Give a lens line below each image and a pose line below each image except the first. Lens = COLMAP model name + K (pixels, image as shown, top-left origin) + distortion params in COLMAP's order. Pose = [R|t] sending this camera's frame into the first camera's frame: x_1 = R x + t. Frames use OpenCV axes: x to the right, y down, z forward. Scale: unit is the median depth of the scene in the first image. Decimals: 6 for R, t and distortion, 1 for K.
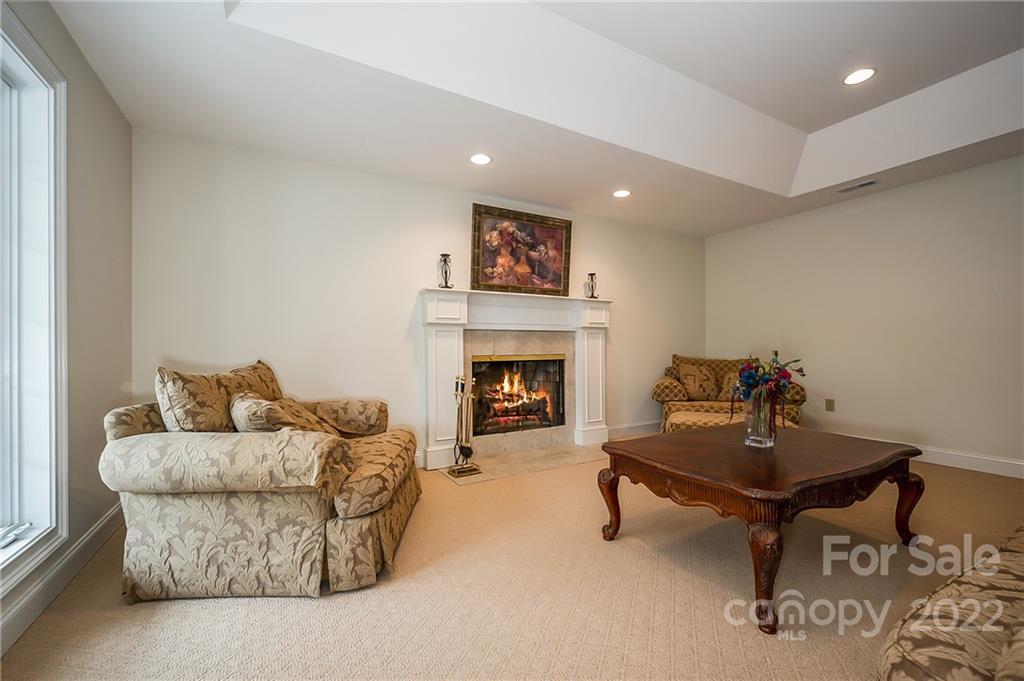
lens RADIAL K [[417.8, 0, 519.6], [0, 417.8, 342.9], [0, 0, 1]] dist [-0.011399, 0.000348]
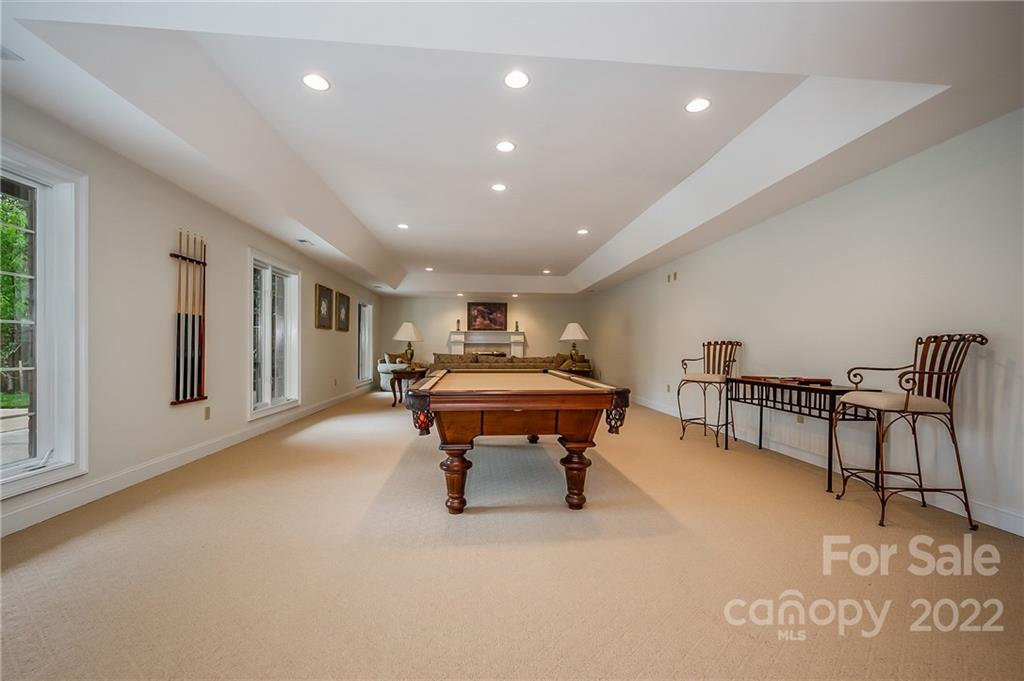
lens RADIAL K [[417.8, 0, 507.8], [0, 417.8, 345.3], [0, 0, 1]] dist [-0.011399, 0.000348]
pose [[0.901583, 0.006225, -0.432562, 1.399718], [-0.006743, 0.999977, 0.000335, -0.020465], [0.432555, 0.002614, 0.901604, -1.541736]]
